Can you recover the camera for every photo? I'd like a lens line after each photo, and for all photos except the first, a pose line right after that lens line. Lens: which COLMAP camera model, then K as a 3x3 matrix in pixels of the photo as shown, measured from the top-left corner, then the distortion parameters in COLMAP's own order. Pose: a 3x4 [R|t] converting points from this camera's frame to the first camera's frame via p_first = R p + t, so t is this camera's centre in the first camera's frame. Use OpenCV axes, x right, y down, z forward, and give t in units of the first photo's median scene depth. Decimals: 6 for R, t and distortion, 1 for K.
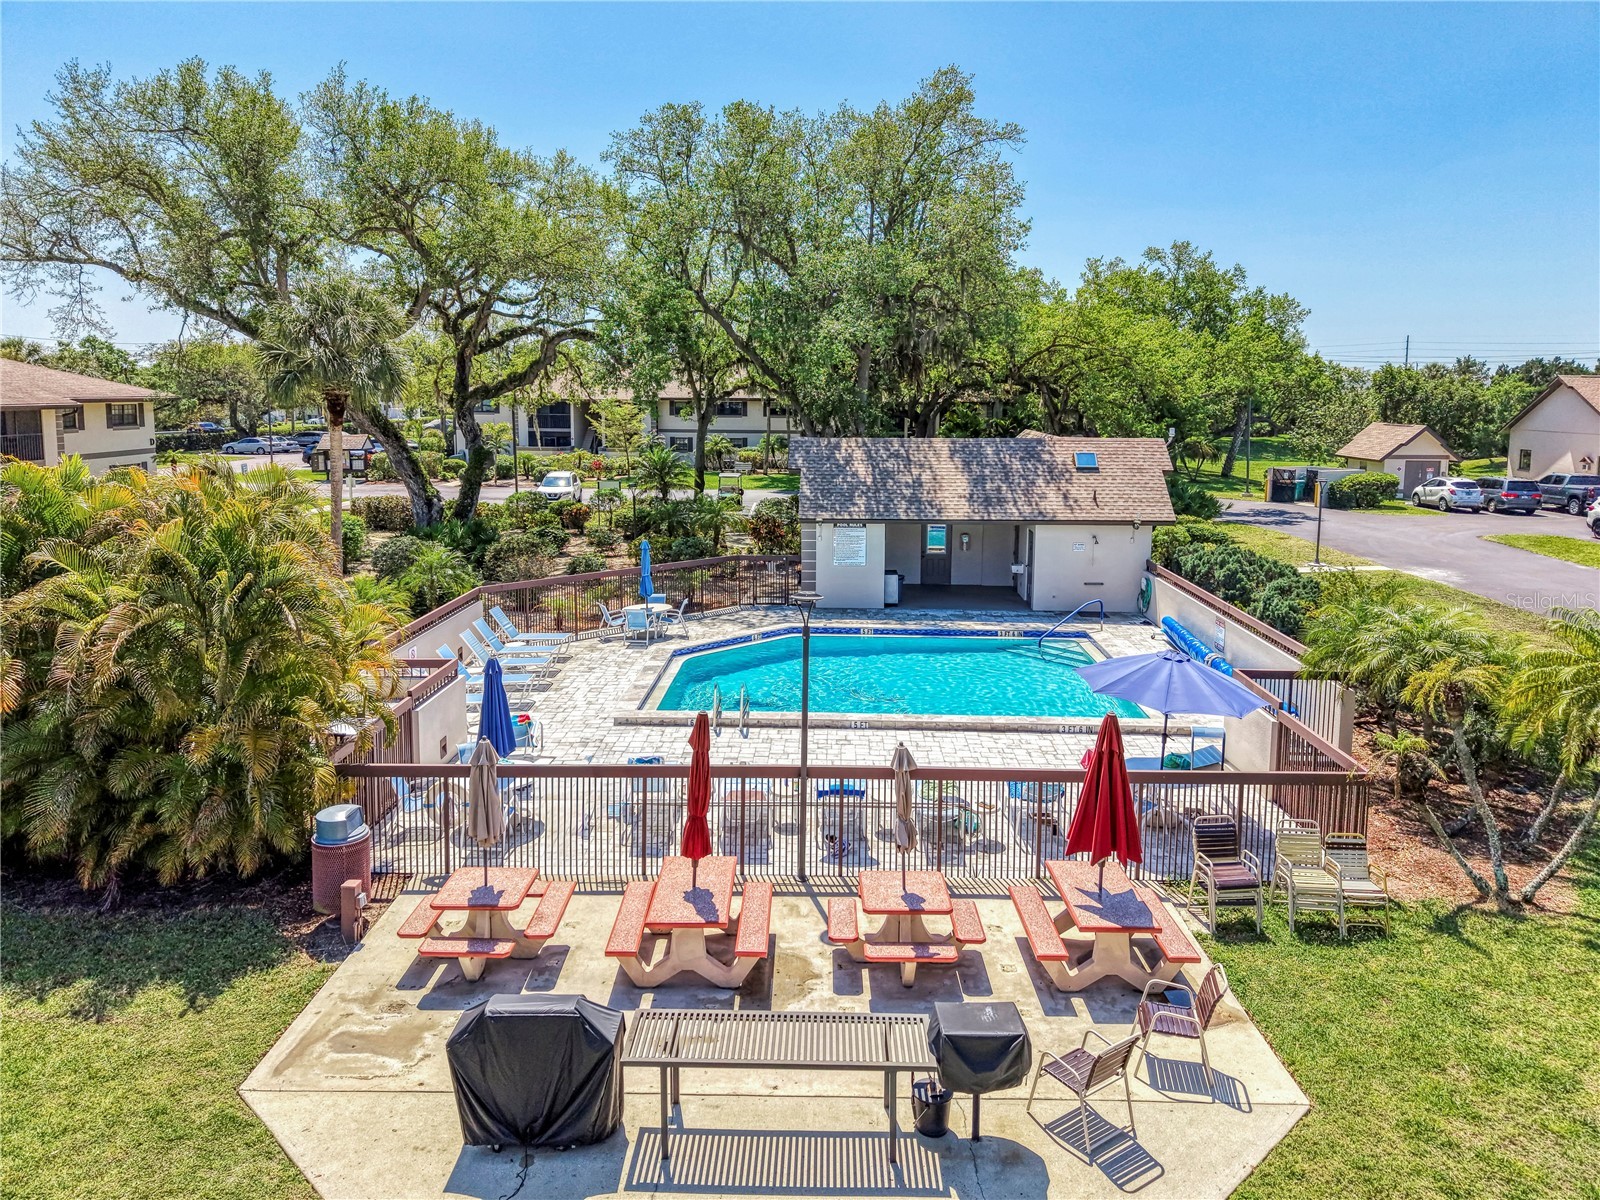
lens RADIAL K [[1116.6, 0, 800.0], [0, 1116.6, 600.0], [0, 0, 1]] dist [0.014570, -0.006964]
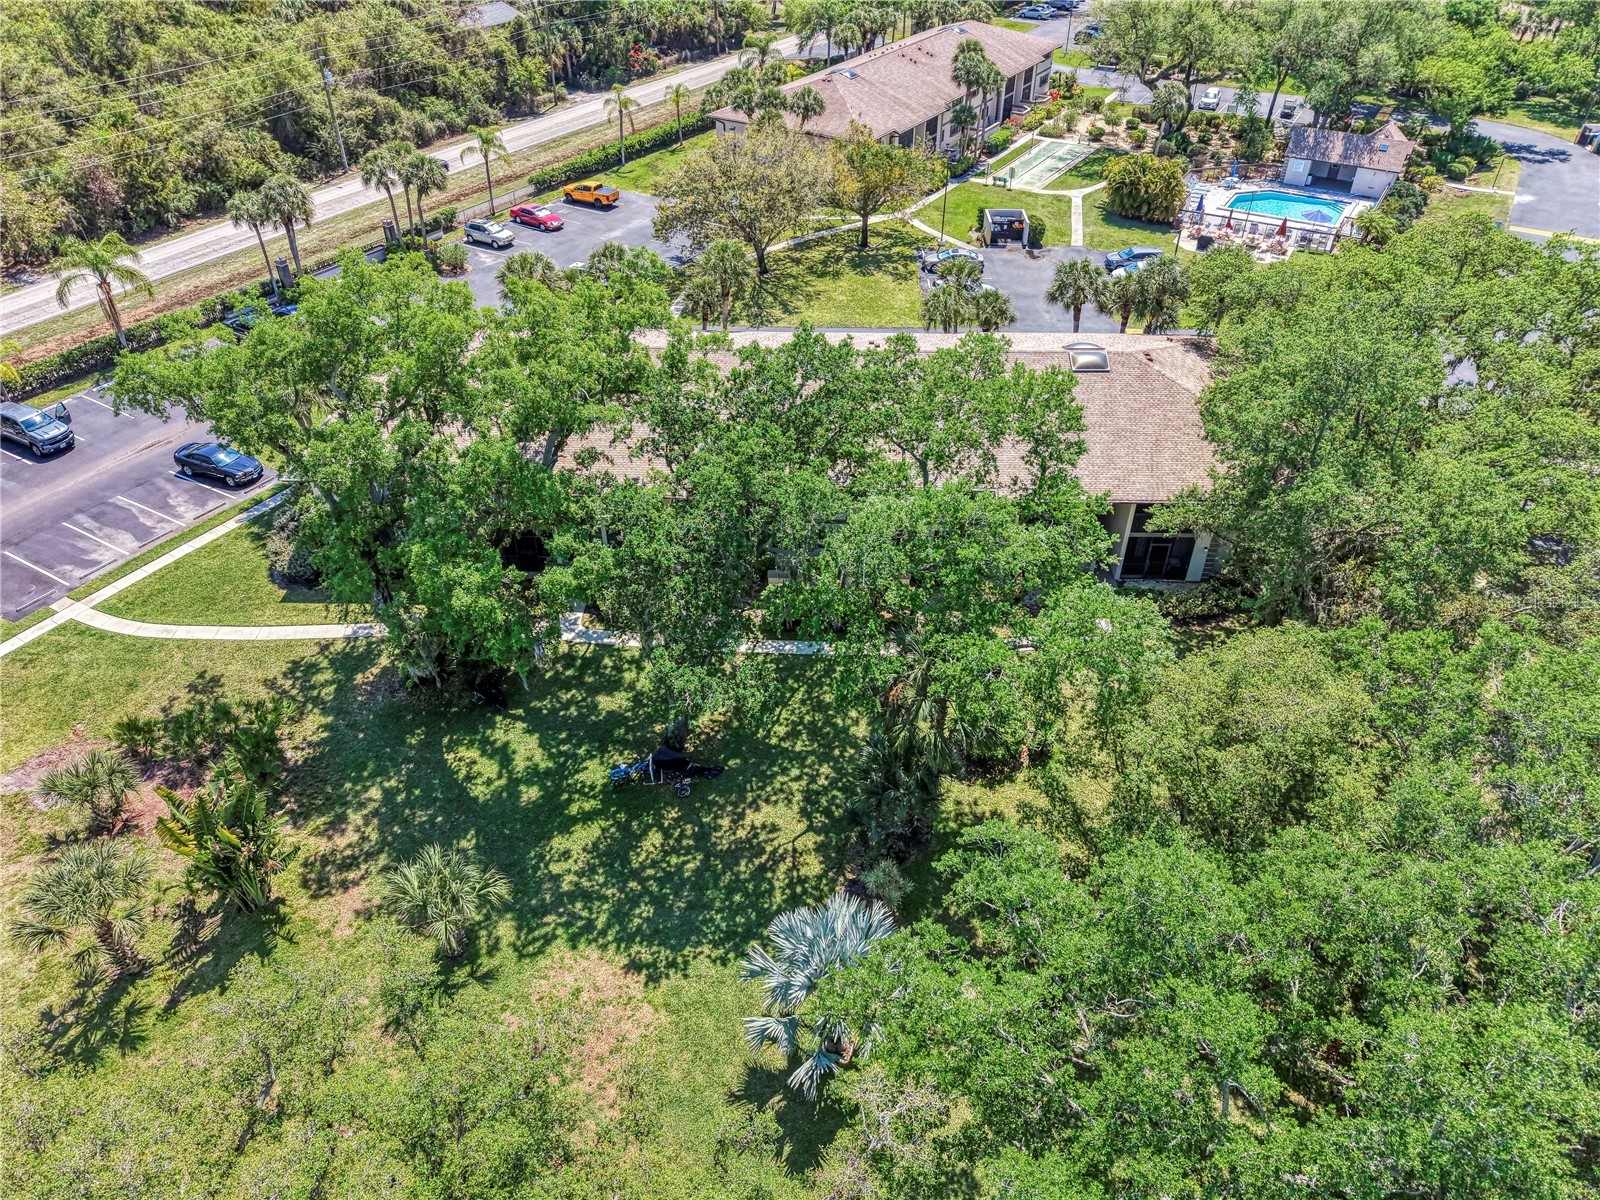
lens RADIAL K [[1116.6, 0, 800.0], [0, 1116.6, 600.0], [0, 0, 1]] dist [0.014570, -0.006964]
pose [[0.879143, 0.287919, -0.379749, 0.553175], [-0.091084, 0.883687, 0.459130, -0.441761], [0.467772, -0.369052, 0.803113, -4.208992]]
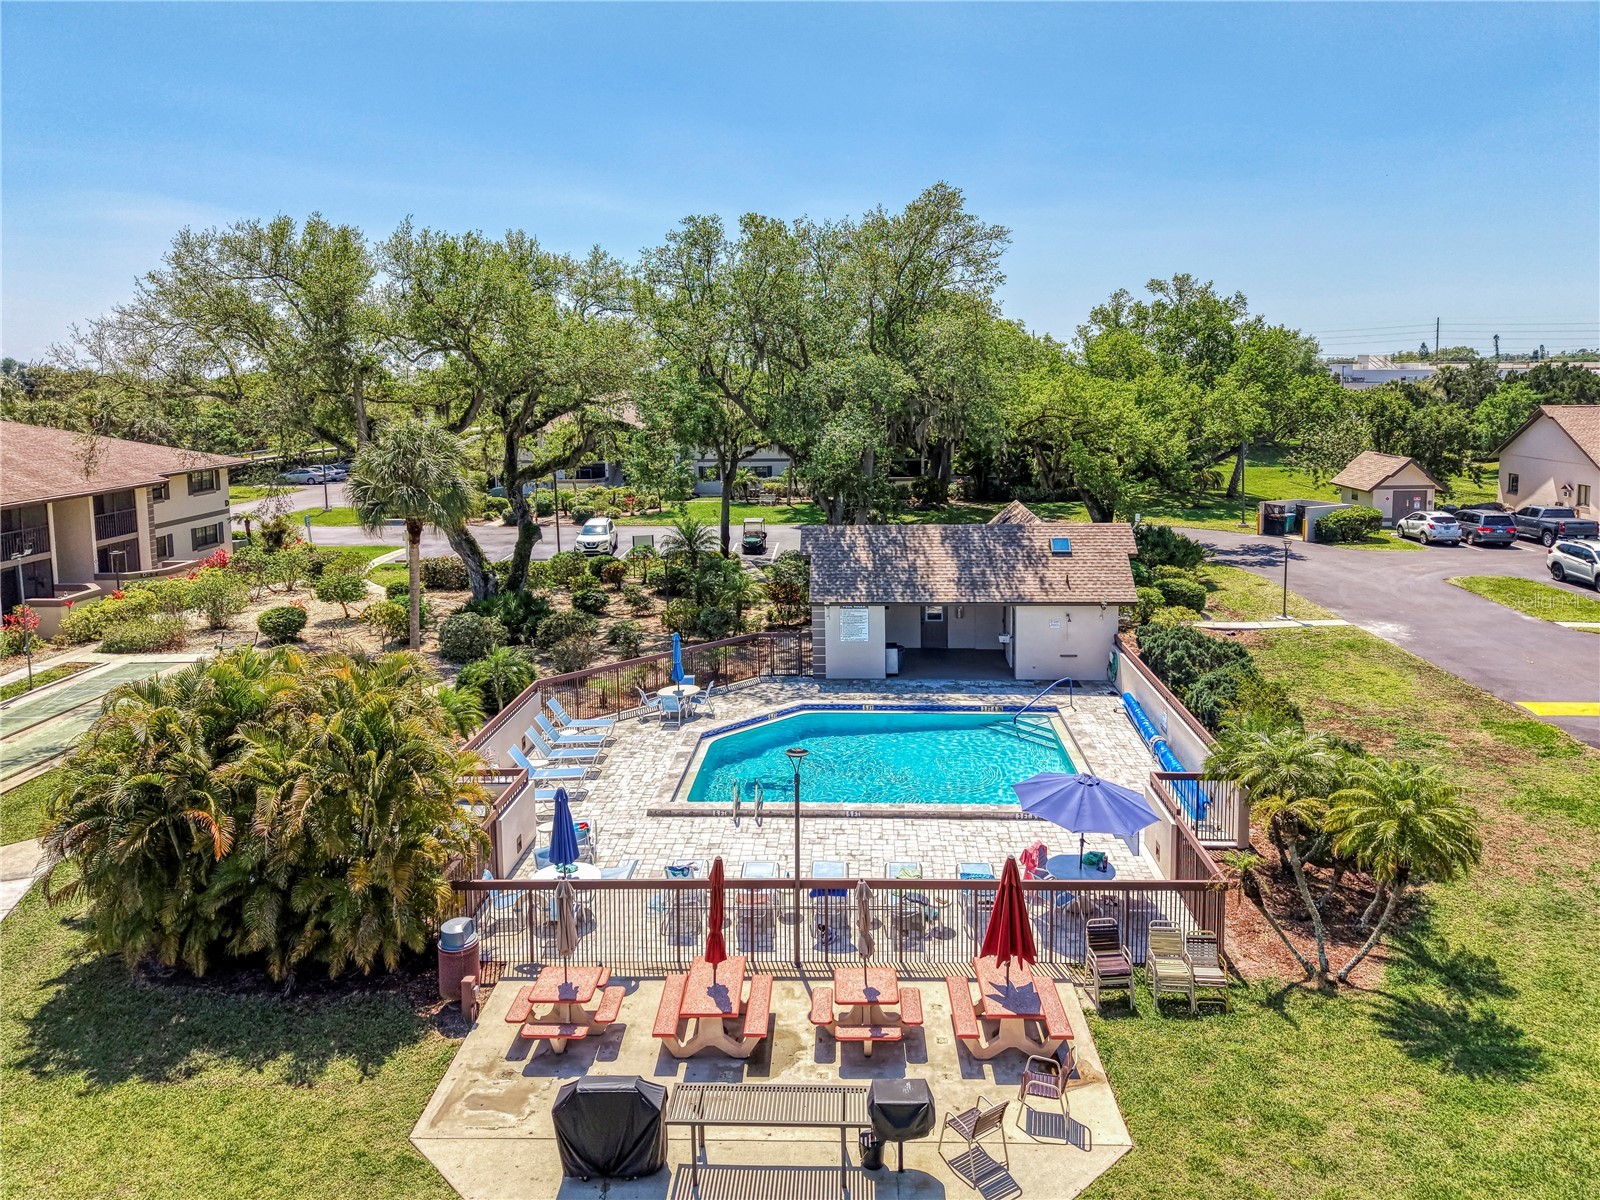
lens RADIAL K [[1126.9, 0, 800.0], [0, 1126.9, 569.0], [0, 0, 1]] dist [0.017469, -0.003881]
pose [[0.999396, -0.018828, -0.029216, 0.034057], [0.018430, 0.999734, -0.013848, -0.129965], [0.029469, 0.013301, 0.999477, -0.224893]]
